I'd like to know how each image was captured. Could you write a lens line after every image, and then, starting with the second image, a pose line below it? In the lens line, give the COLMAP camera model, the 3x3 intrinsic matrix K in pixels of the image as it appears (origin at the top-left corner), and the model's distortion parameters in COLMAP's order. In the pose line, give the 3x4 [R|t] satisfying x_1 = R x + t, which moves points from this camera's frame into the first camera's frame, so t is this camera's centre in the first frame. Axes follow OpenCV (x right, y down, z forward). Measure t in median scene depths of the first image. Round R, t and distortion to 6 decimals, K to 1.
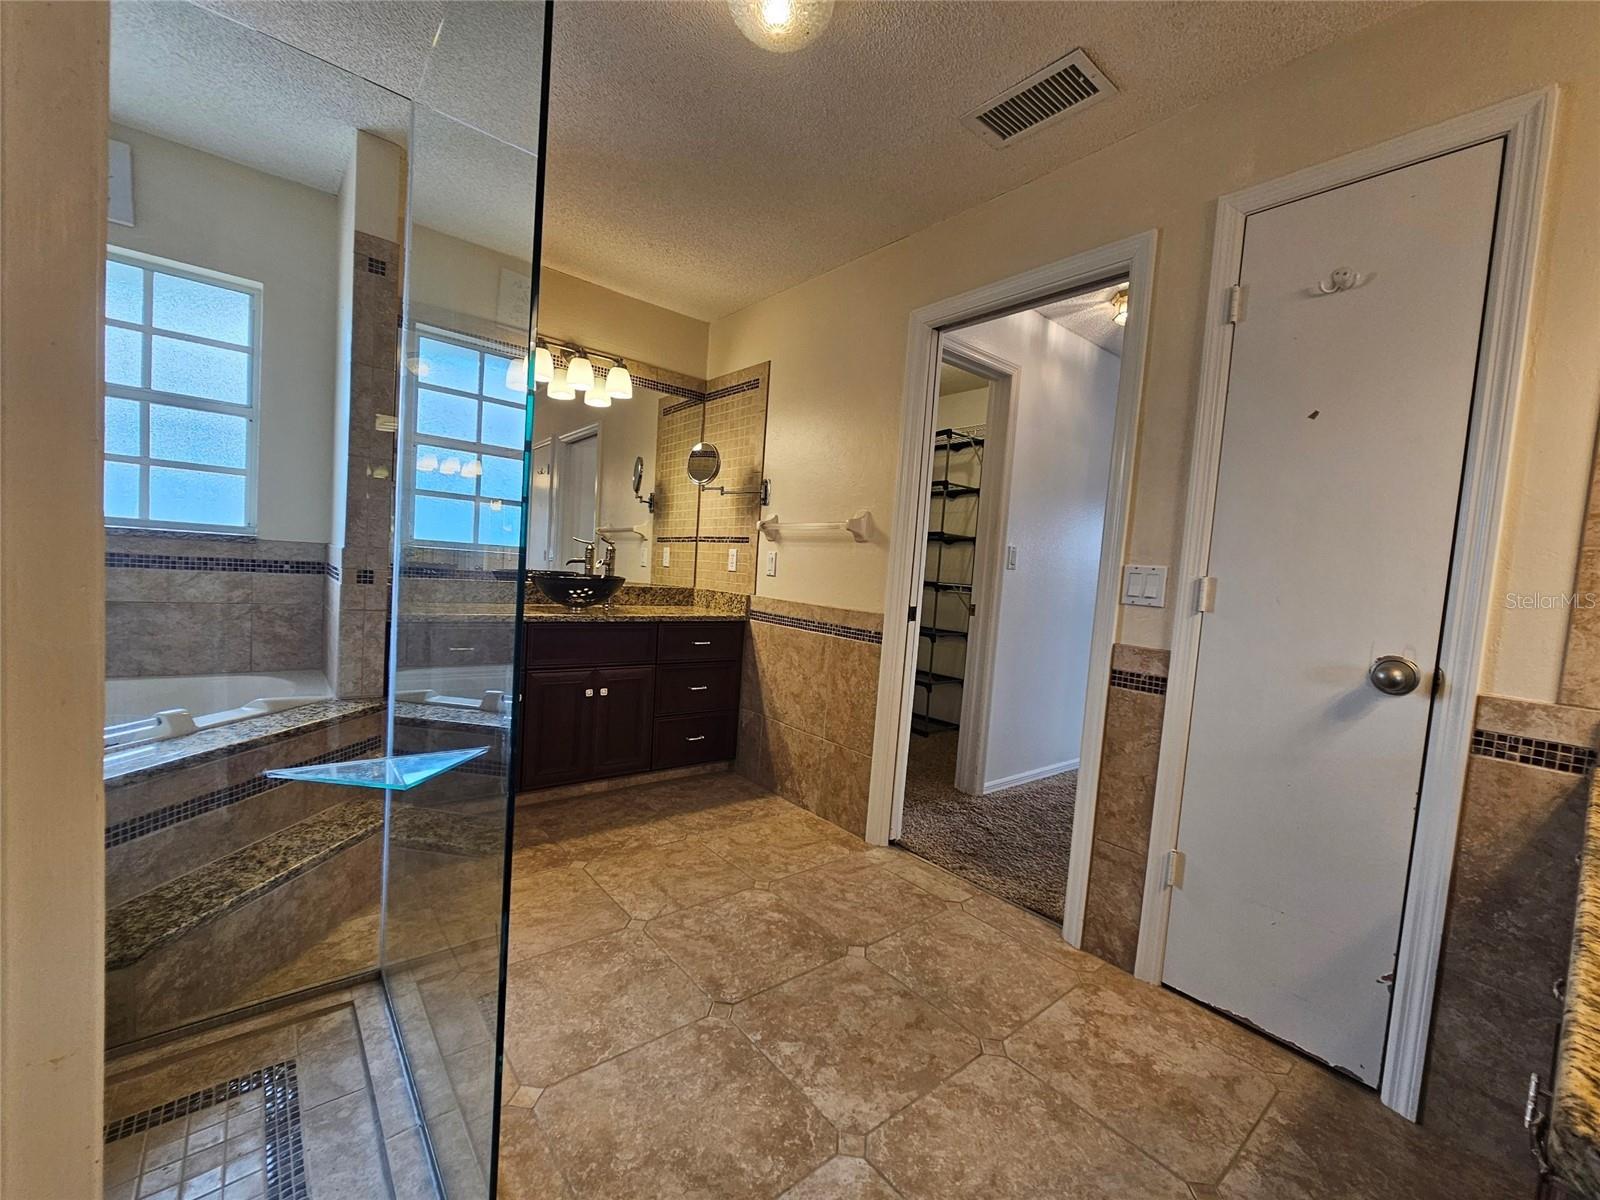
lens RADIAL K [[658.4, 0, 800.1], [0, 658.4, 608.9], [0, 0, 1]] dist [0.001066, 0.000375]
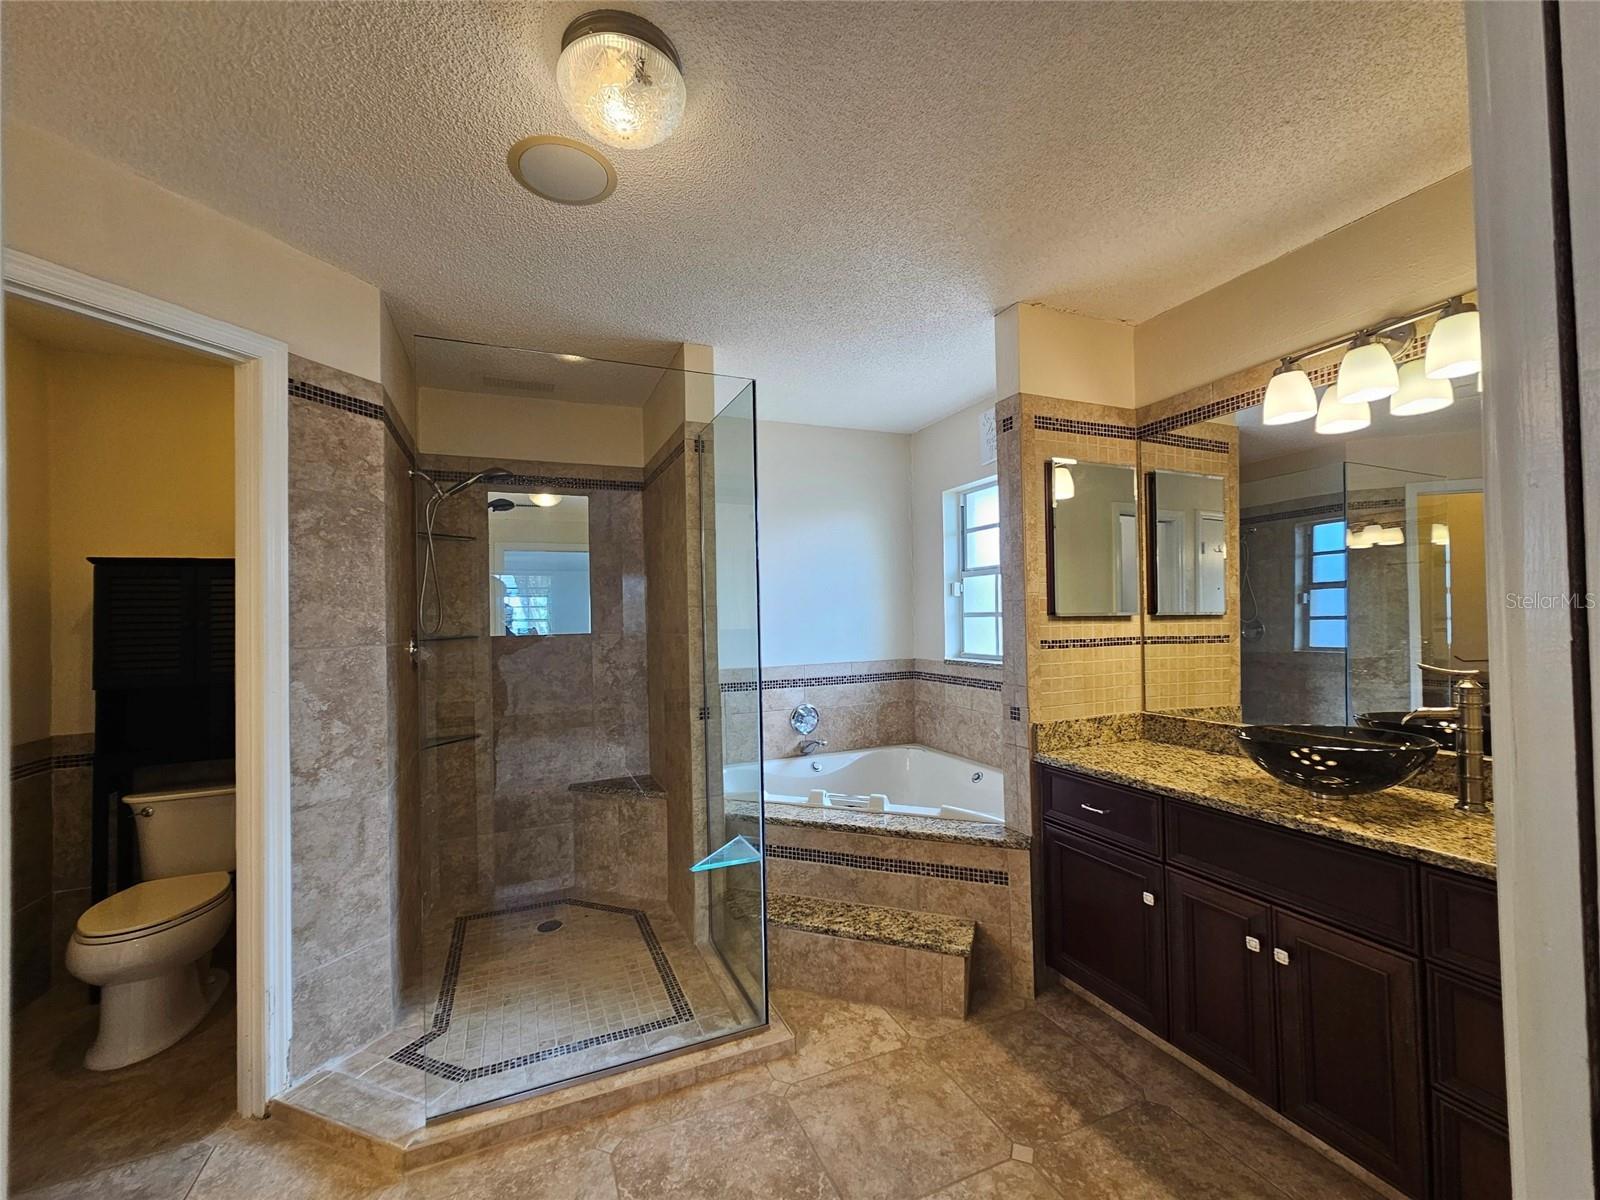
lens RADIAL K [[658.4, 0, 800.1], [0, 658.4, 608.9], [0, 0, 1]] dist [0.001066, 0.000375]
pose [[-0.283164, -0.091763, -0.954671, 0.503591], [-0.069659, 0.994751, -0.074954, -0.125962], [0.956538, 0.045277, -0.288070, 1.098142]]
